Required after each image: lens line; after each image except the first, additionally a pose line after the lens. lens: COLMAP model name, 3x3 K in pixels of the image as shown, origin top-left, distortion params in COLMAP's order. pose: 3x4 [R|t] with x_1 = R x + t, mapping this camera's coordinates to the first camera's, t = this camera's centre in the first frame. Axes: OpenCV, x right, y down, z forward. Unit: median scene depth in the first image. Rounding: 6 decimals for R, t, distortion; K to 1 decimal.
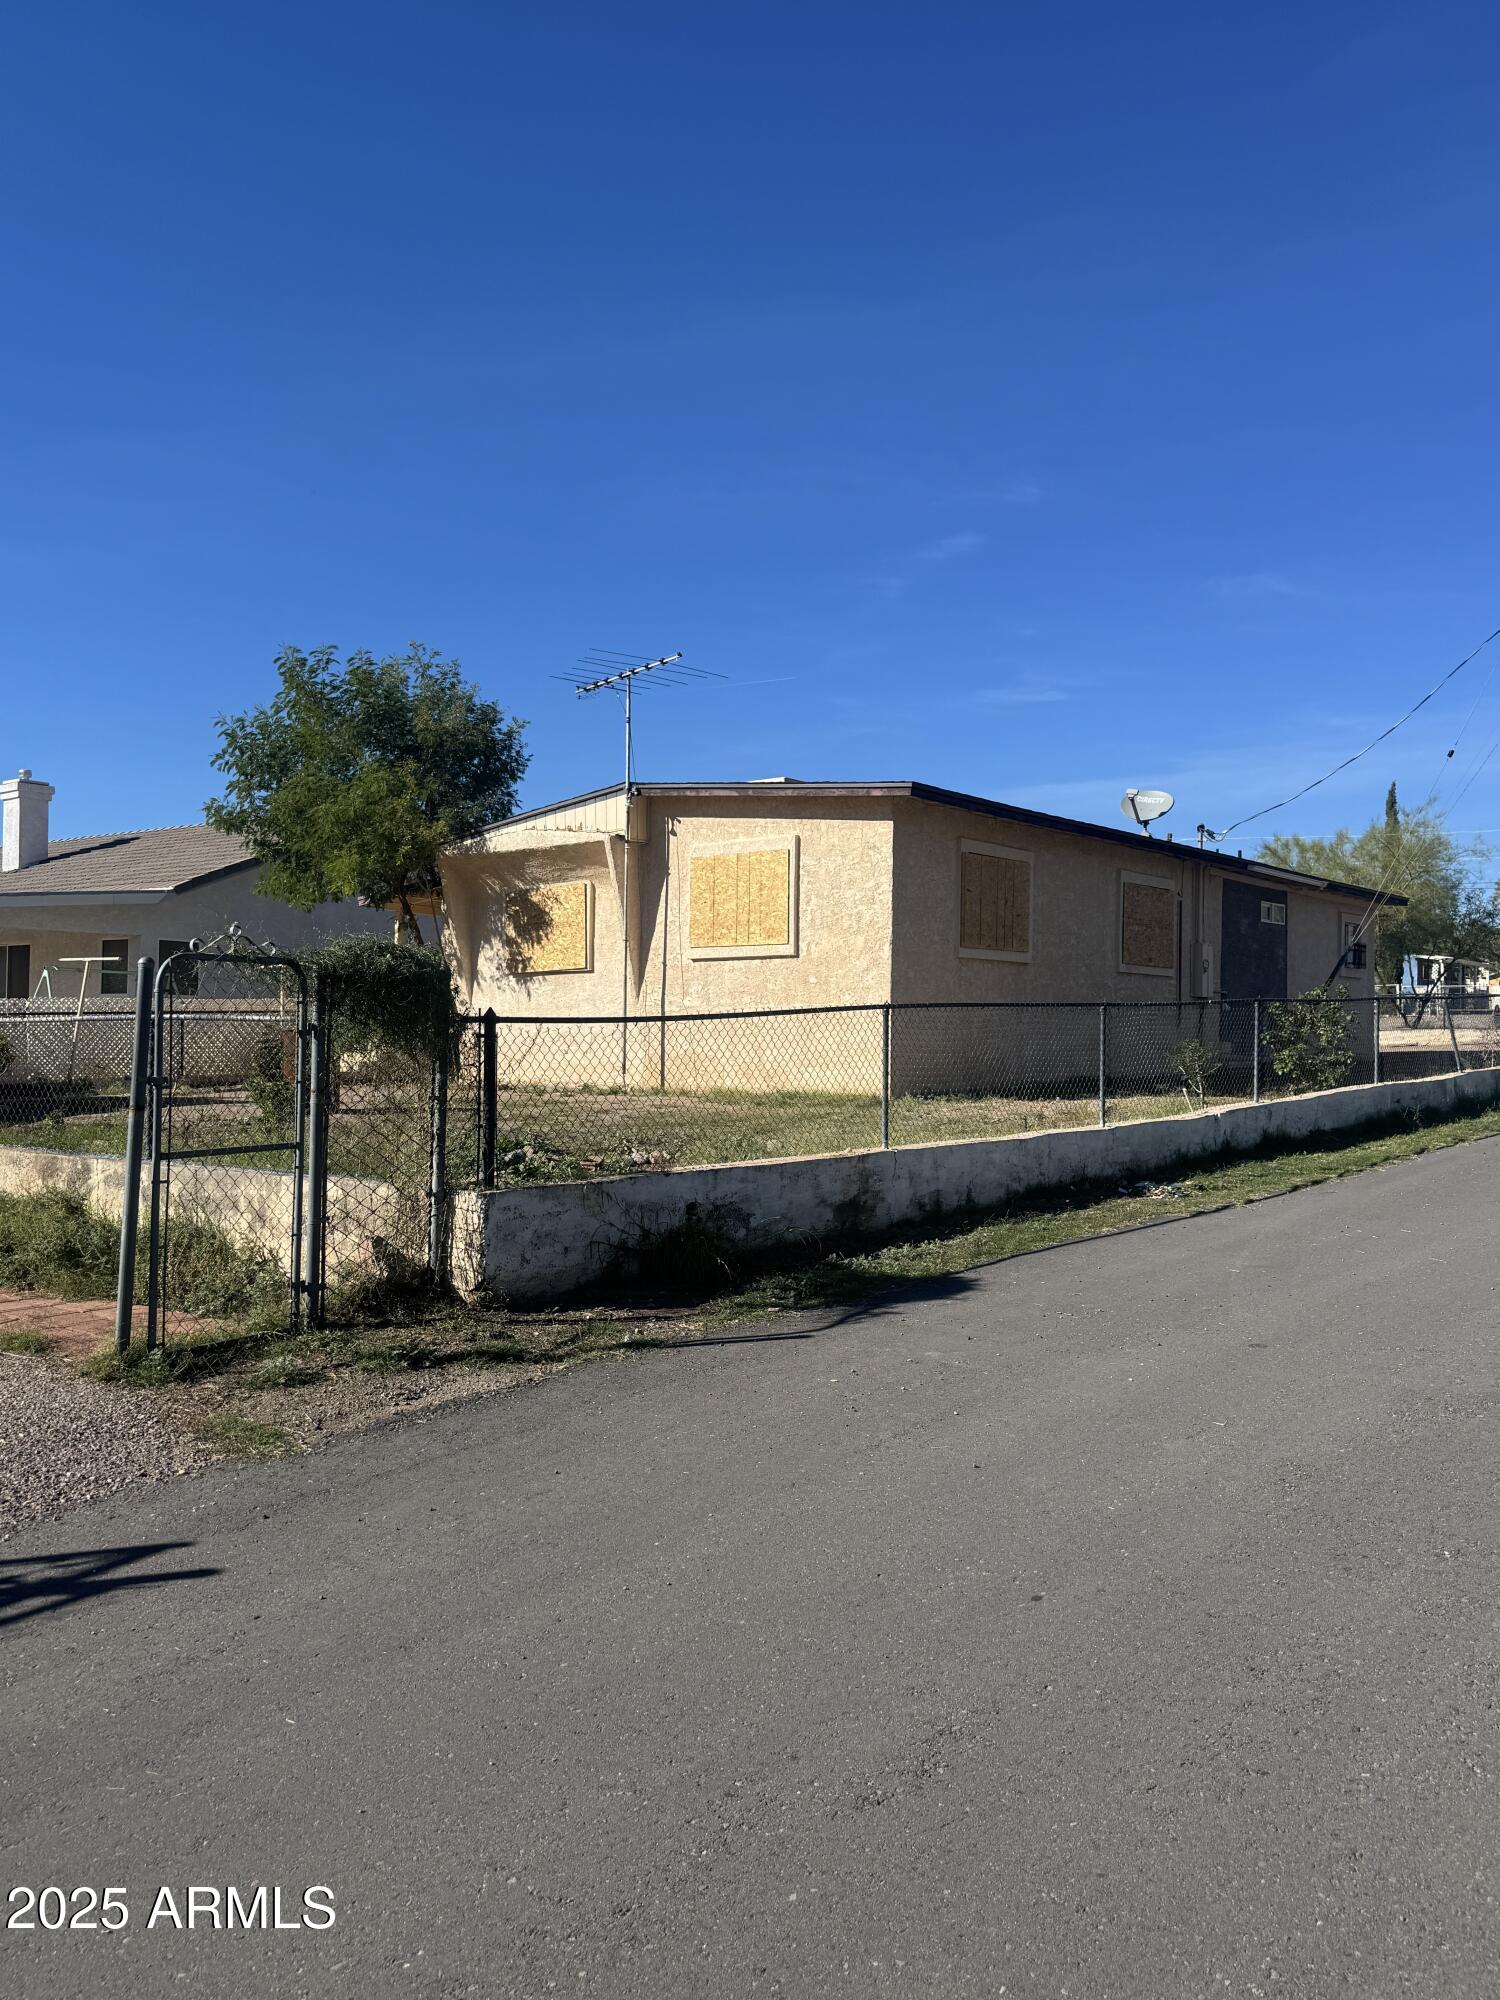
lens RADIAL K [[1552.1, 0, 750.0], [0, 1552.1, 1000.0], [0, 0, 1]] dist [0.189203, -0.504984]
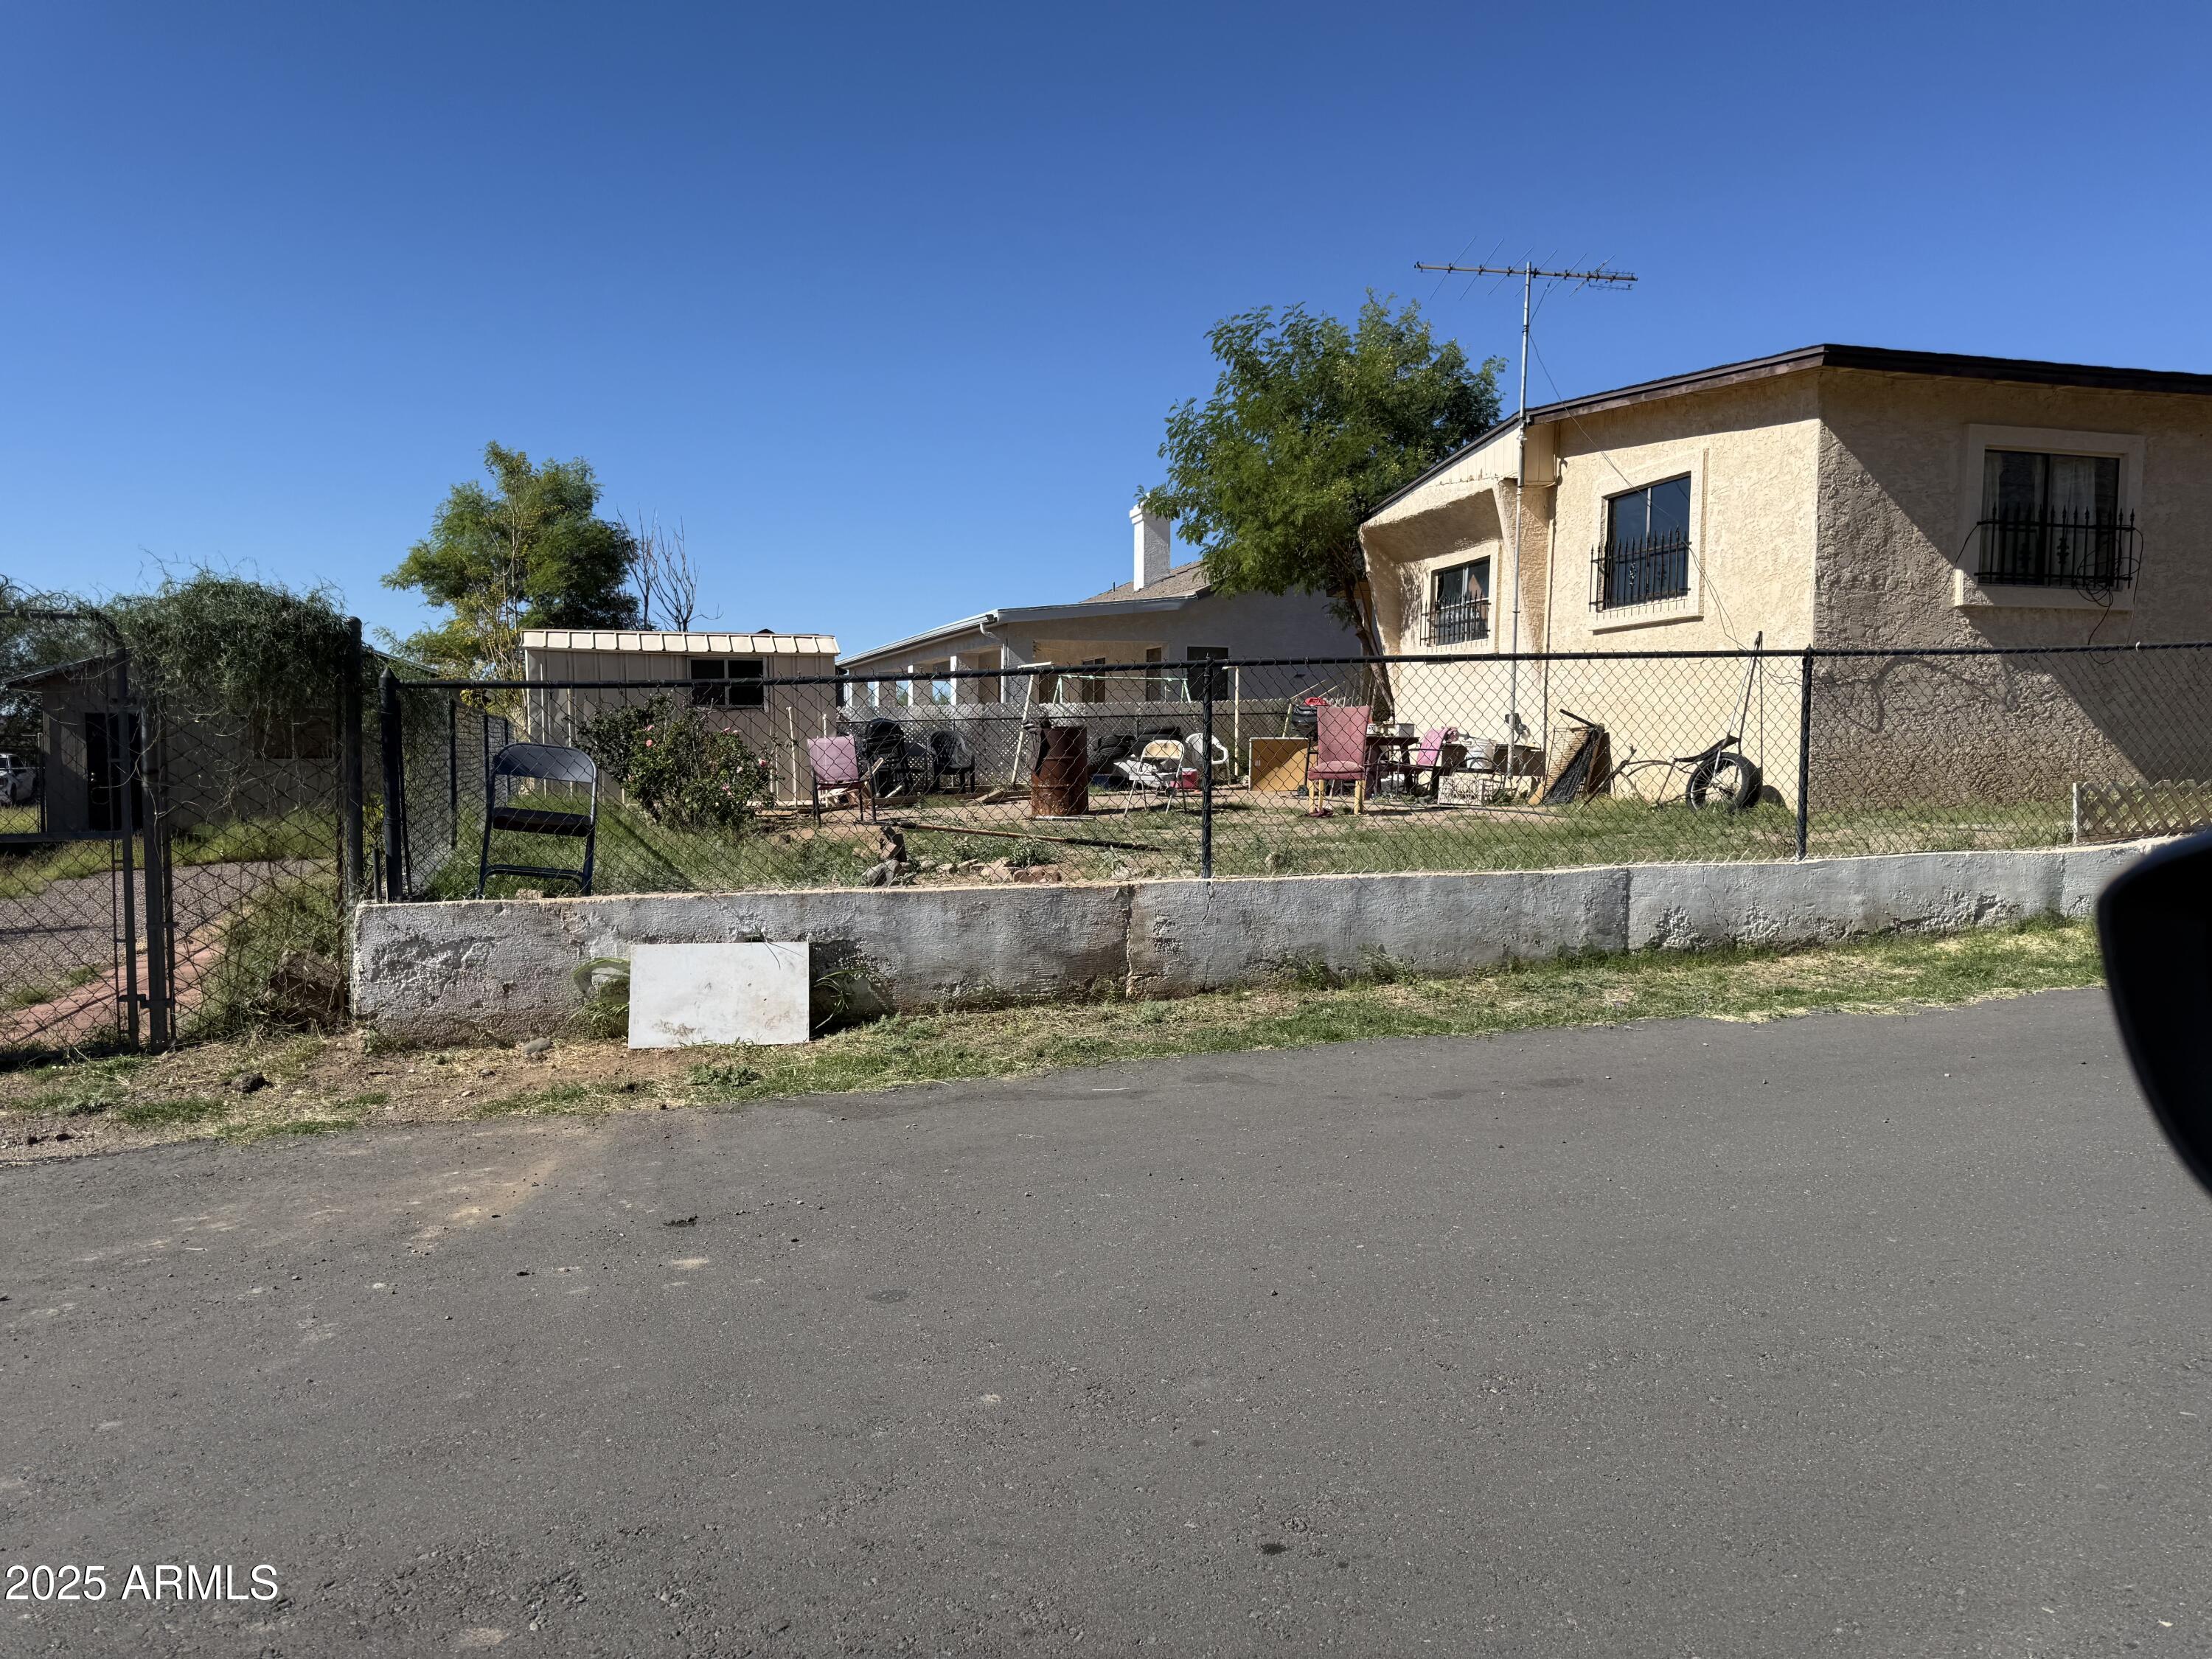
lens RADIAL K [[1553.1, 0, 1106.0], [0, 1553.1, 829.5], [0, 0, 1]] dist [-0.002052, -0.001659]
pose [[0.805659, 0.022201, -0.591963, 0.221573], [0.019978, 0.997711, 0.064608, 0.016994], [0.592042, -0.063878, 0.803371, 0.231710]]
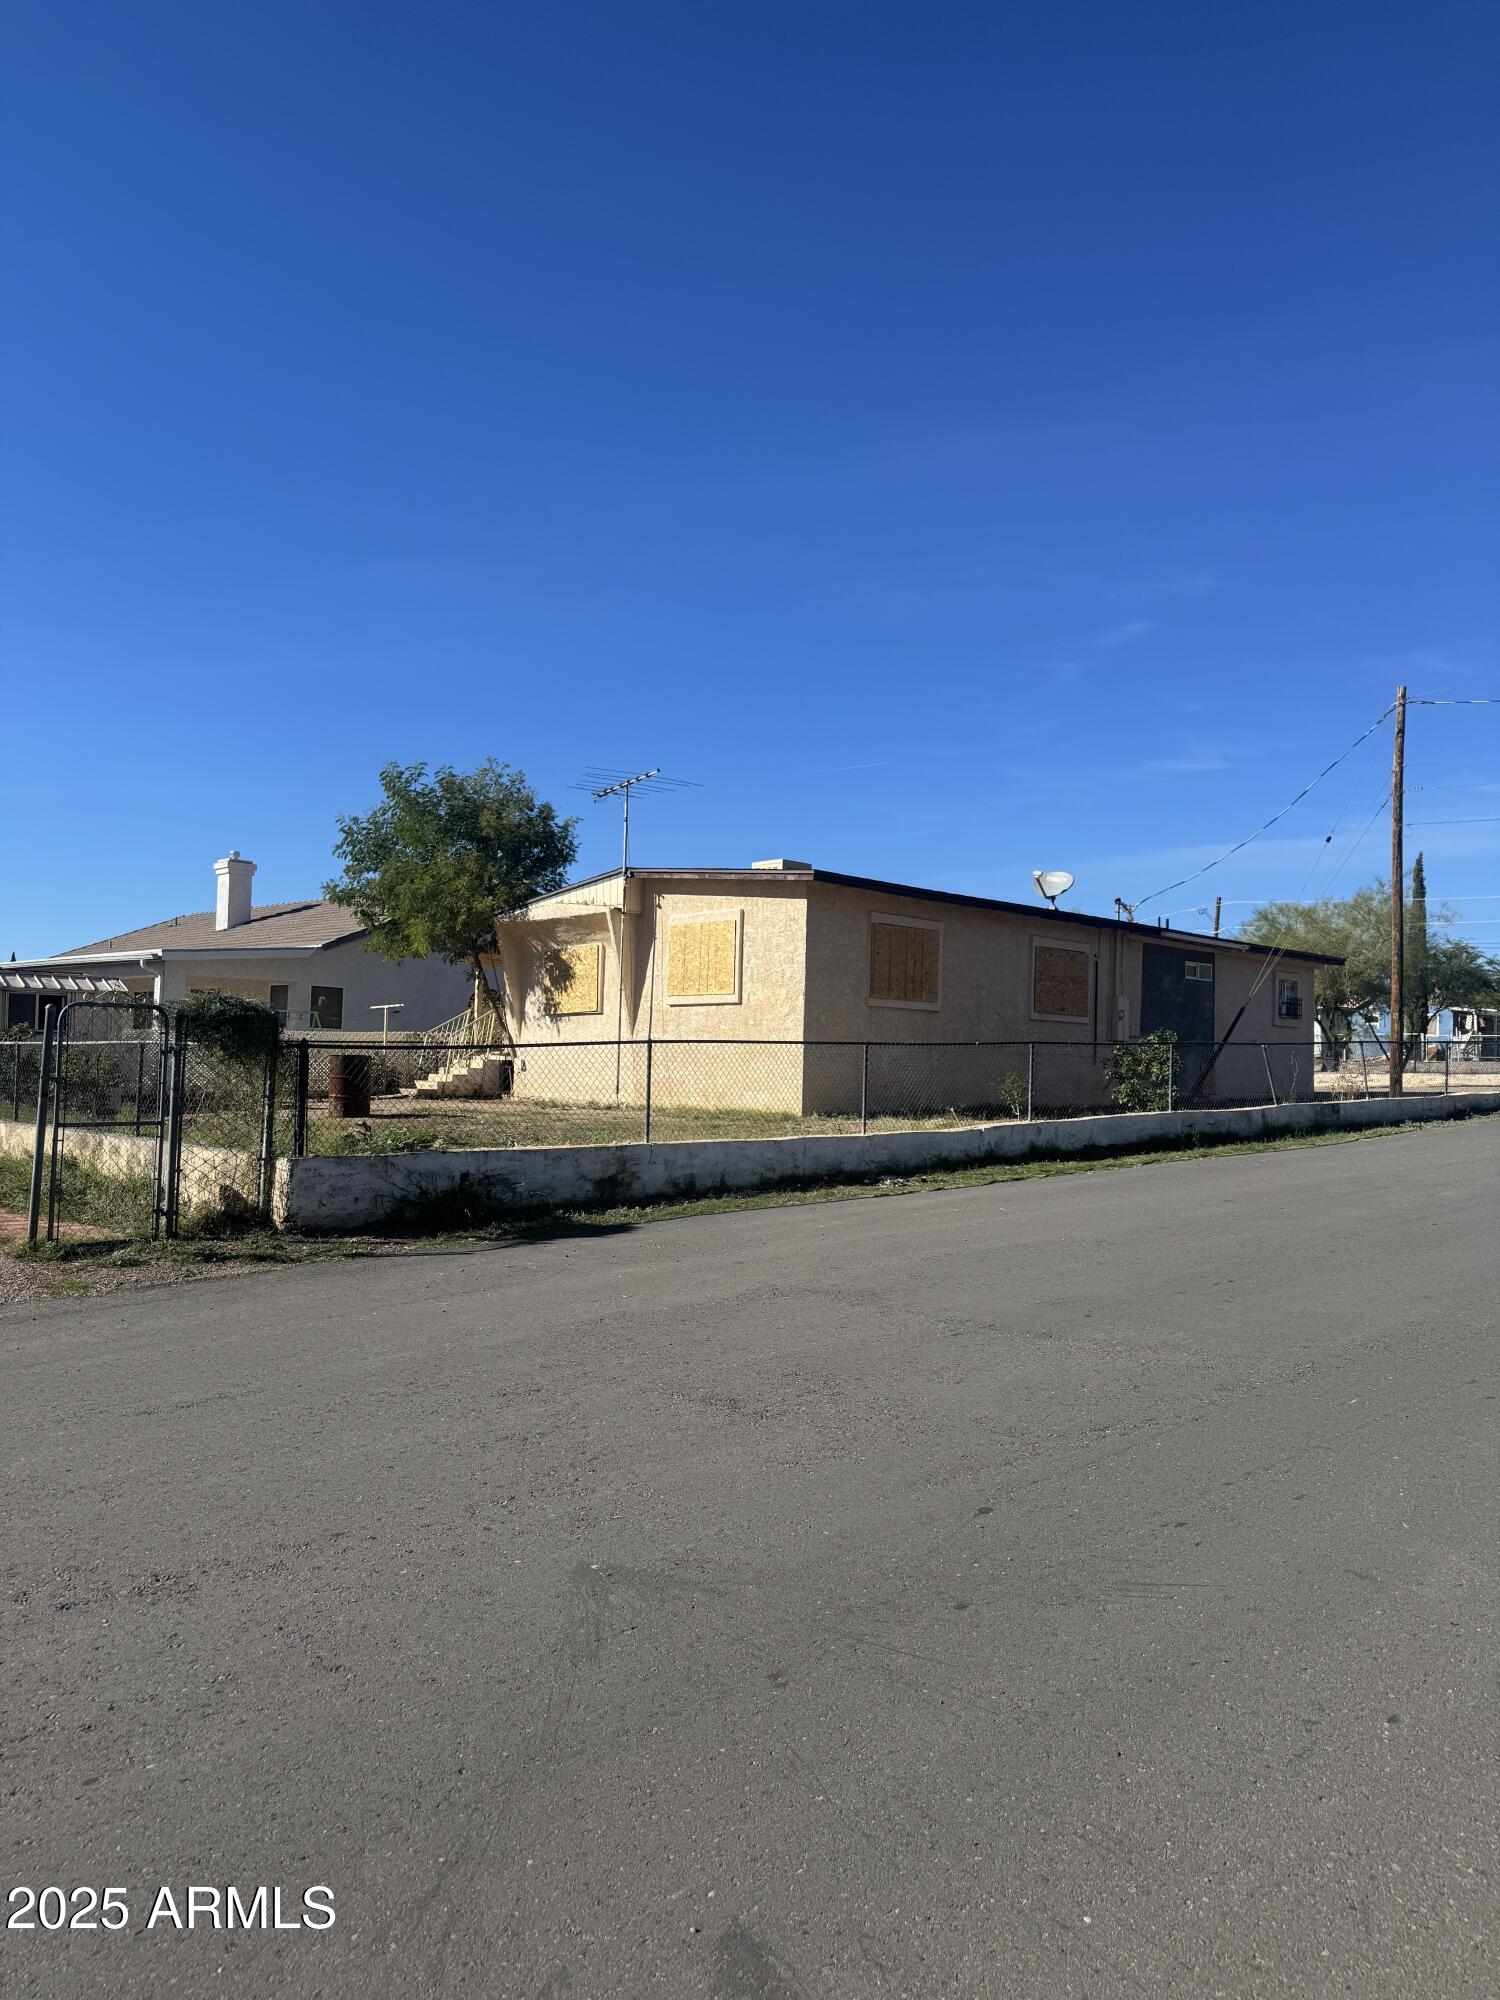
lens RADIAL K [[1379.4, 0, 750.0], [0, 1379.4, 1000.0], [0, 0, 1]] dist [0.167769, -0.385411]
pose [[0.991679, 0.010104, -0.128336, 0.172285], [-0.013701, 0.999537, -0.027176, -0.000329], [0.128002, 0.028708, 0.991358, -0.117501]]
